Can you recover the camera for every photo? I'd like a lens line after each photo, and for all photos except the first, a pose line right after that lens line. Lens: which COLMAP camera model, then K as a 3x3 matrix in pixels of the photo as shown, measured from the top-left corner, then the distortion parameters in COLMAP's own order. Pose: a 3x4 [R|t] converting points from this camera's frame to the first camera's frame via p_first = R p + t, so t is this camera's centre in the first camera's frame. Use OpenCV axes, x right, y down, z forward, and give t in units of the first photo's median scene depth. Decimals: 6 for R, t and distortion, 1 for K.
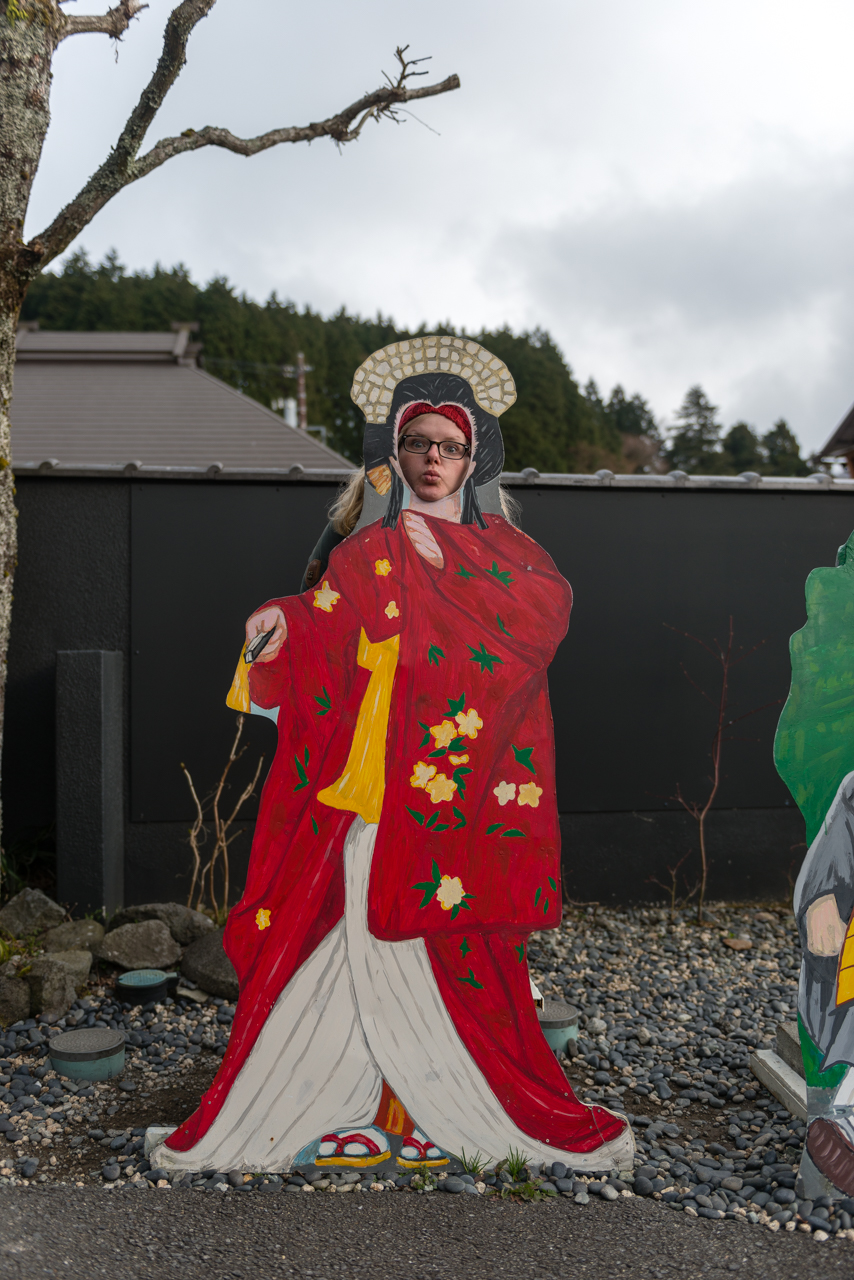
lens RADIAL K [[1131.3, 0, 423.9], [0, 1131.3, 639.4], [0, 0, 1]] dist [-0.012458, -0.008741]
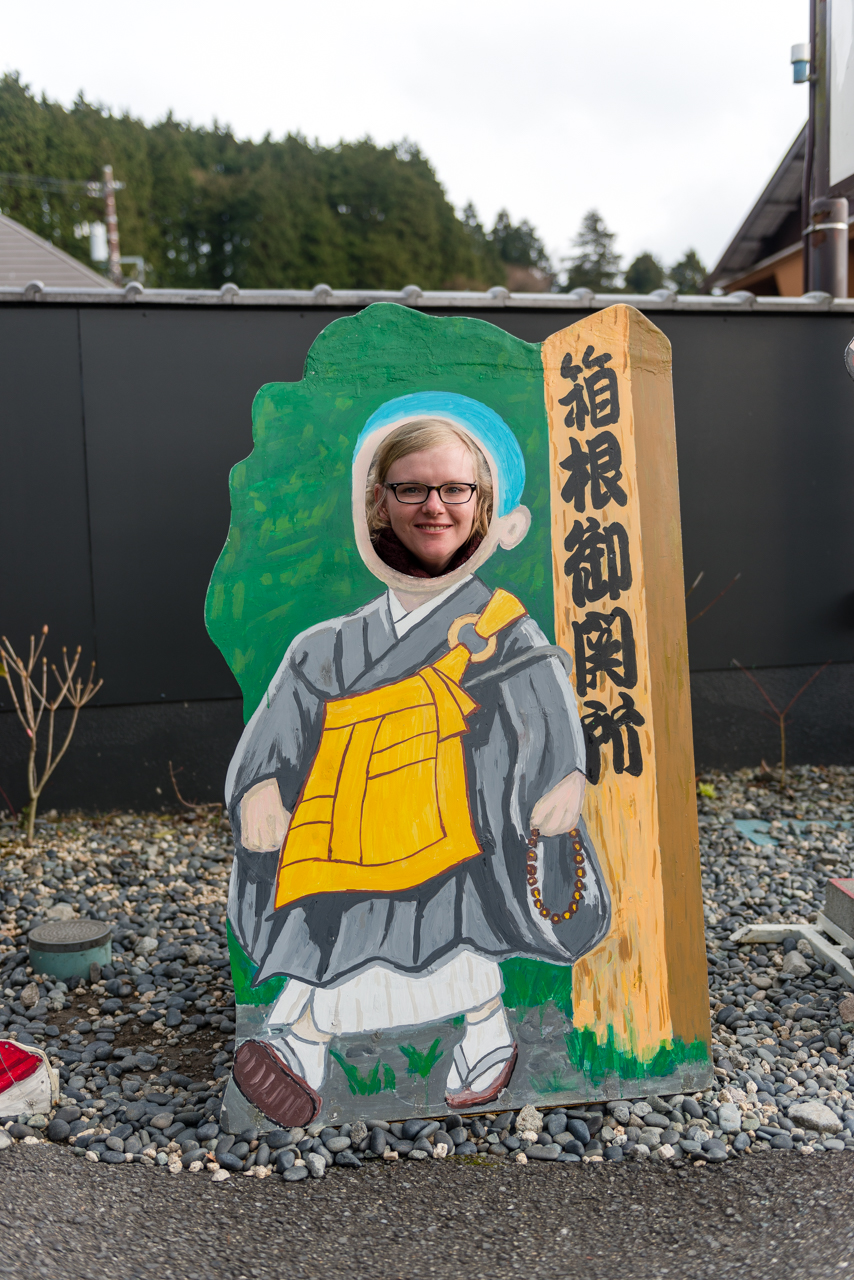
lens RADIAL K [[1310.6, 0, 429.5], [0, 1310.6, 640.5], [0, 0, 1]] dist [-0.016158, 0.000000]
pose [[0.994156, -0.033572, 0.102602, 0.199529], [0.023391, 0.994826, 0.098862, 0.016707], [-0.105390, -0.095884, 0.989798, 0.021865]]
